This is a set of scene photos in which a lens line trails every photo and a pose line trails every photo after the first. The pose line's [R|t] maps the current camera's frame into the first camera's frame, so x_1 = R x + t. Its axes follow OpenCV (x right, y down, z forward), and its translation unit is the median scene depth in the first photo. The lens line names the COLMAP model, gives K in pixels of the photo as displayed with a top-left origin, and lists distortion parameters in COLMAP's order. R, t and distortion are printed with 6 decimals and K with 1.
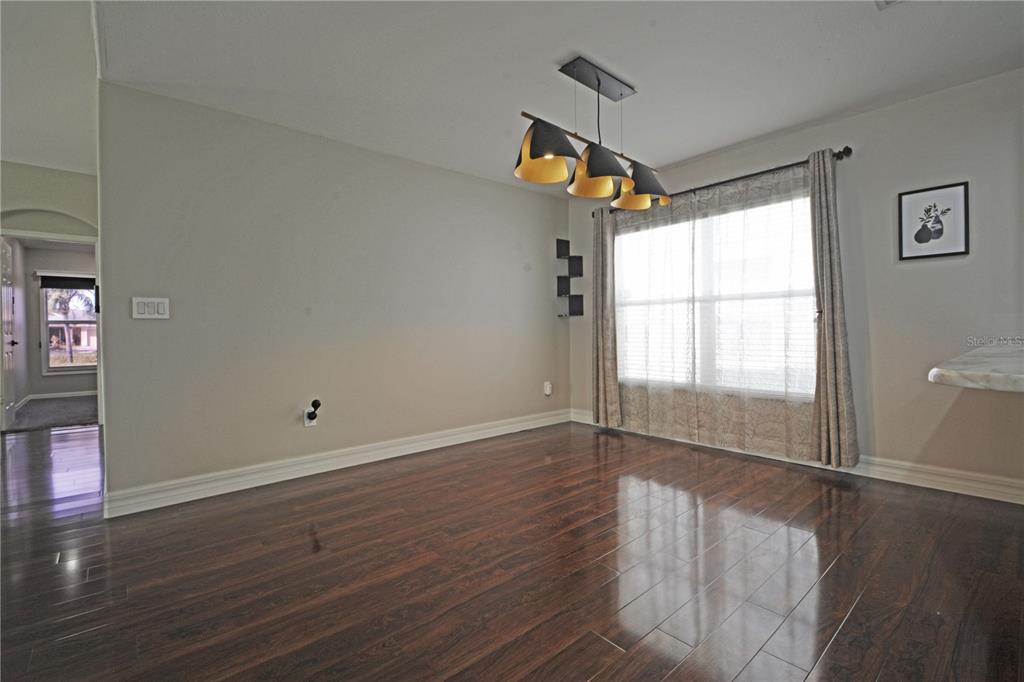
lens RADIAL K [[451.8, 0, 507.1], [0, 451.8, 336.7], [0, 0, 1]] dist [0.005413, -0.010468]
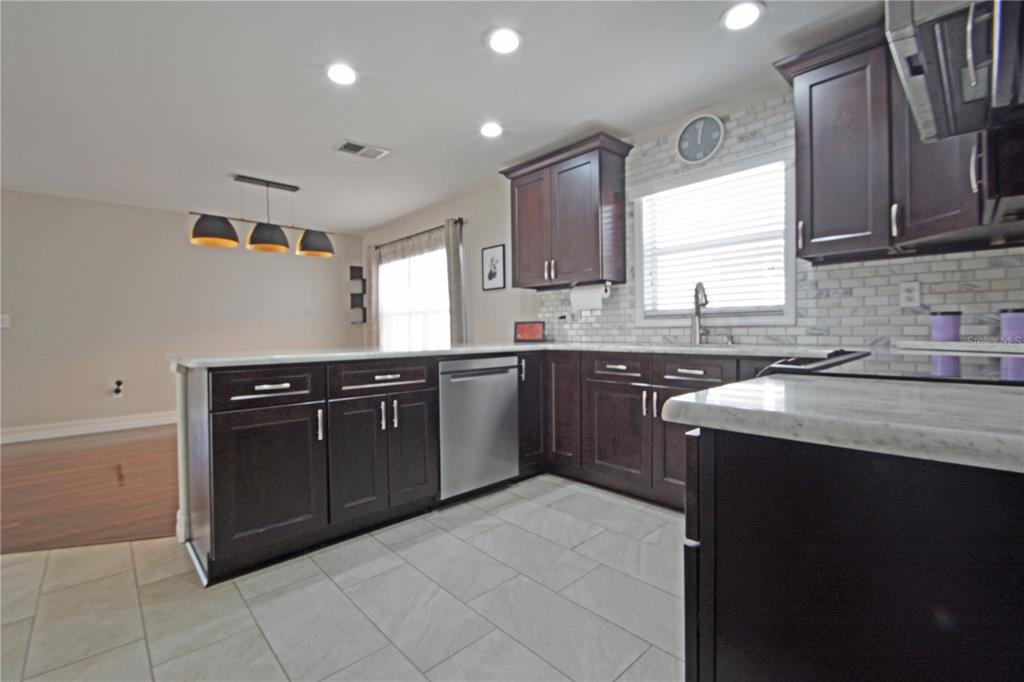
lens RADIAL K [[451.8, 0, 501.6], [0, 451.8, 320.2], [0, 0, 1]] dist [0.005413, -0.010468]
pose [[0.999885, 0.002993, 0.014835, 0.652950], [-0.002407, 0.999222, -0.039369, -0.003734], [-0.014941, 0.039328, 0.999115, -0.408845]]
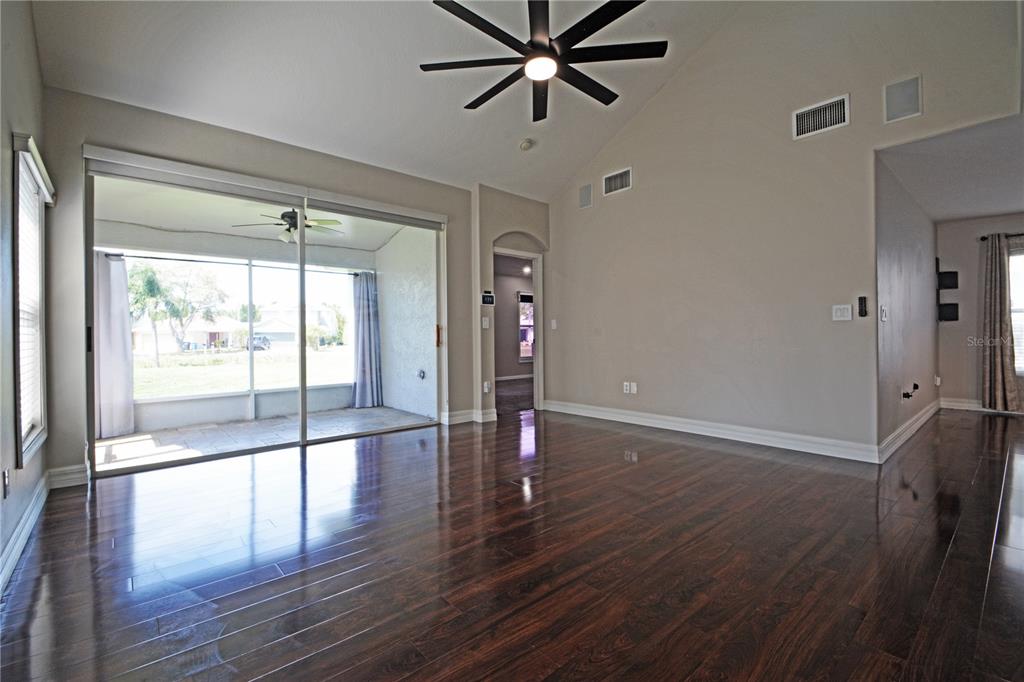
lens RADIAL K [[451.8, 0, 502.2], [0, 451.8, 338.0], [0, 0, 1]] dist [0.005413, -0.010468]
pose [[0.999954, 0.003587, -0.008916, -1.256604], [-0.003684, 0.999934, -0.010896, 0.021161], [0.008877, 0.010928, 0.999901, -0.258754]]
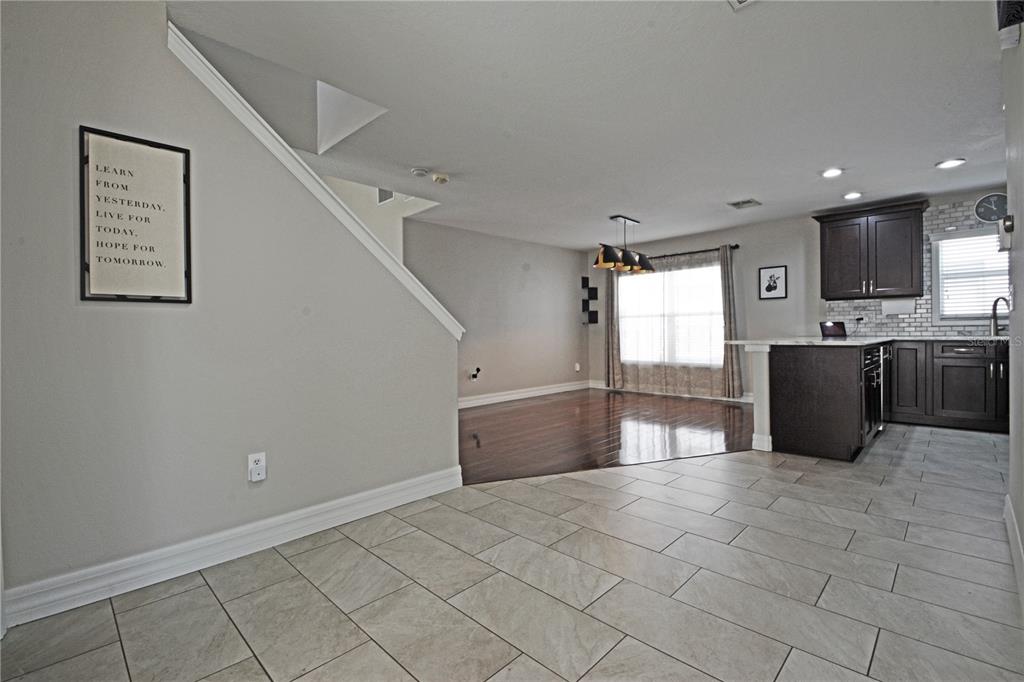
lens RADIAL K [[451.8, 0, 505.7], [0, 451.8, 337.5], [0, 0, 1]] dist [0.005413, -0.010468]
pose [[0.997399, -0.000014, 0.072075, -0.344425], [0.000291, 0.999993, -0.003830, 0.013280], [-0.072075, 0.003841, 0.997392, -0.748639]]
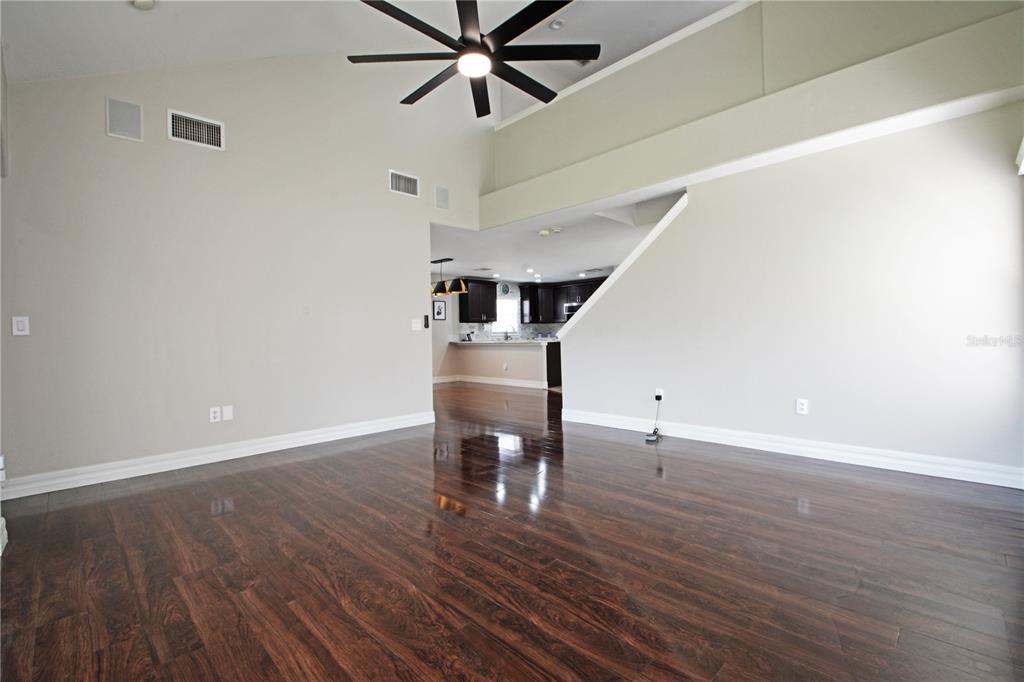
lens RADIAL K [[451.8, 0, 510.3], [0, 451.8, 344.6], [0, 0, 1]] dist [0.005413, -0.010468]
pose [[-0.066247, -0.003930, 0.997796, -1.903728], [0.038725, 0.999229, 0.006507, 0.017241], [-0.997052, 0.039071, -0.066044, 0.465663]]
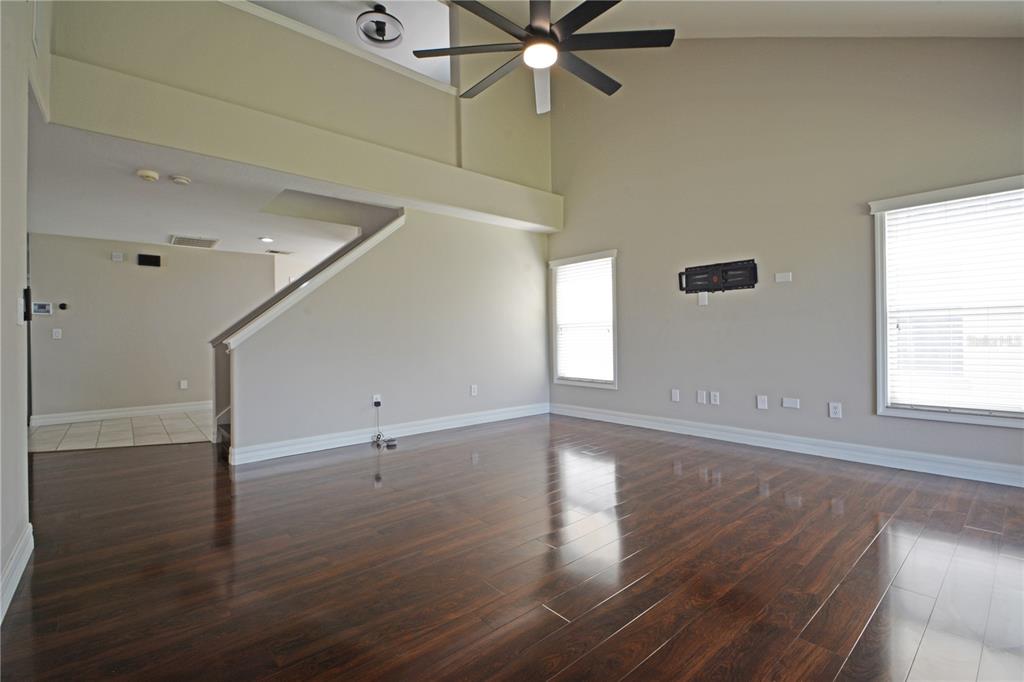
lens RADIAL K [[451.8, 0, 508.3], [0, 451.8, 335.3], [0, 0, 1]] dist [0.005413, -0.010468]
pose [[-0.999487, 0.029259, 0.013008, -1.148868], [0.029387, 0.999521, 0.009741, -0.001218], [-0.012717, 0.010118, -0.999868, 1.149647]]
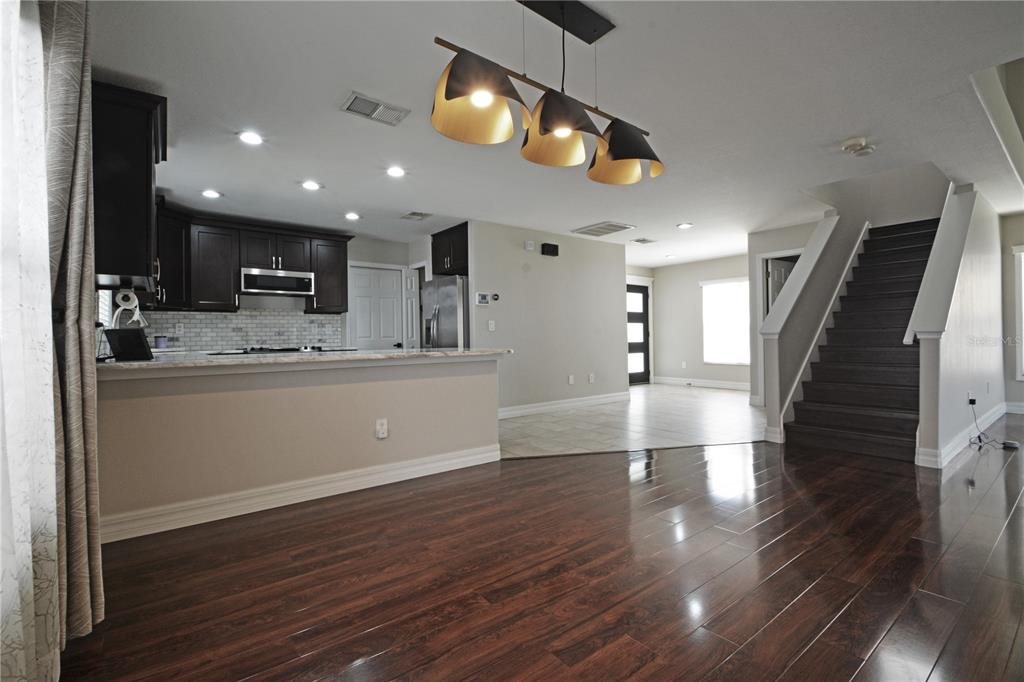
lens RADIAL K [[451.8, 0, 503.4], [0, 451.8, 332.4], [0, 0, 1]] dist [0.005413, -0.010468]
pose [[-0.996988, 0.029858, 0.071571, 0.167796], [0.030263, 0.999531, 0.004585, -0.019911], [-0.071401, 0.006737, -0.997425, 1.104034]]
